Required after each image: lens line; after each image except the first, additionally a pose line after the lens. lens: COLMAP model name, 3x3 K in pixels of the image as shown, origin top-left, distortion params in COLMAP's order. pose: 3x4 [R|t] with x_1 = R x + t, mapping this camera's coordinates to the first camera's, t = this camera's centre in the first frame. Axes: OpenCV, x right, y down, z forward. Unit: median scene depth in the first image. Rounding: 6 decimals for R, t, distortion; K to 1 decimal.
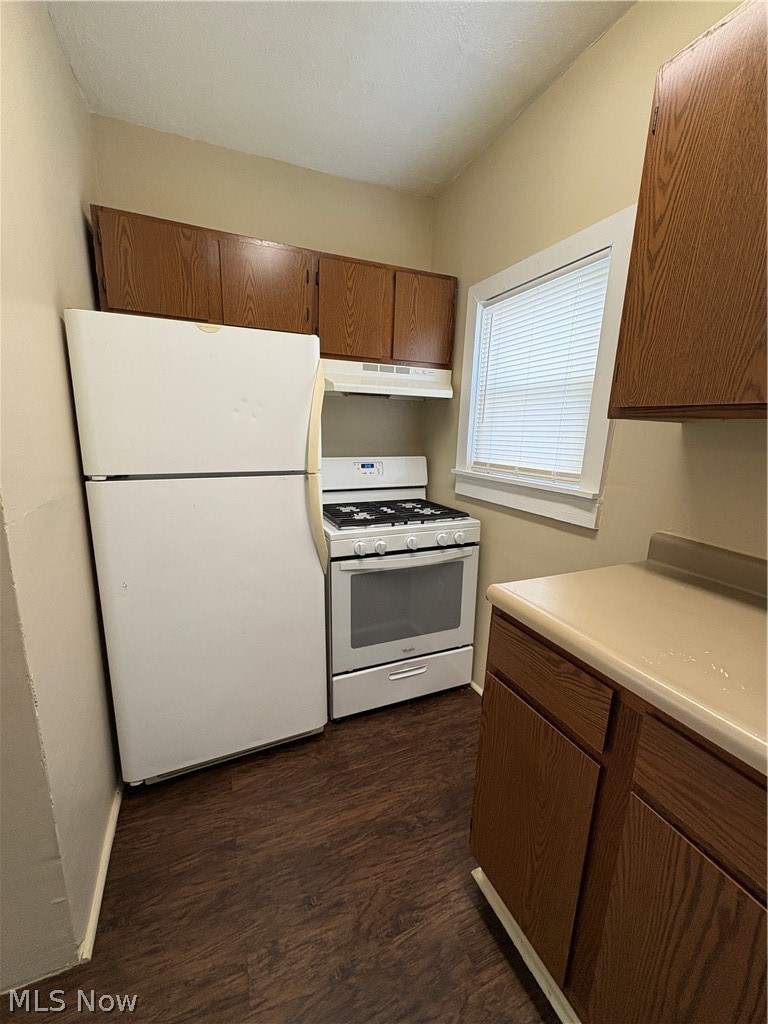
lens RADIAL K [[404.0, 0, 383.8], [0, 404.0, 512.0], [0, 0, 1]] dist [0.003607, 0.000420]
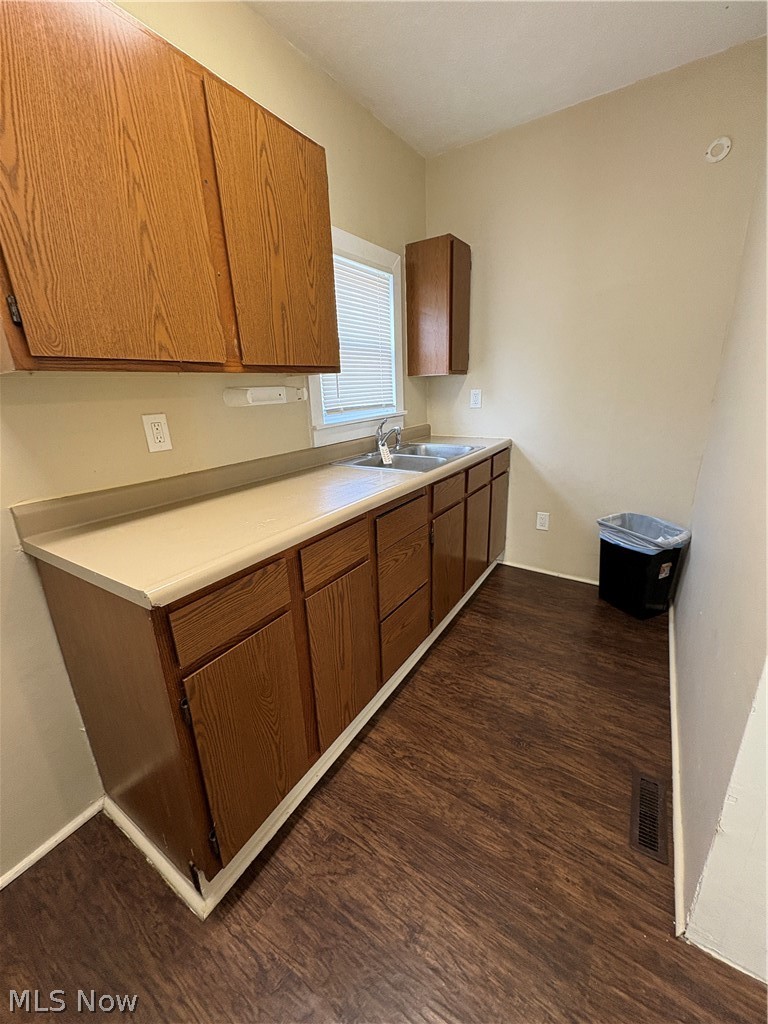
lens RADIAL K [[404.0, 0, 381.9], [0, 404.0, 508.3], [0, 0, 1]] dist [0.003607, 0.000420]
pose [[-0.545012, -0.255102, 0.798677, -0.582909], [0.192121, 0.889244, 0.415131, -0.203568], [-0.816120, 0.379694, -0.435638, 0.966899]]
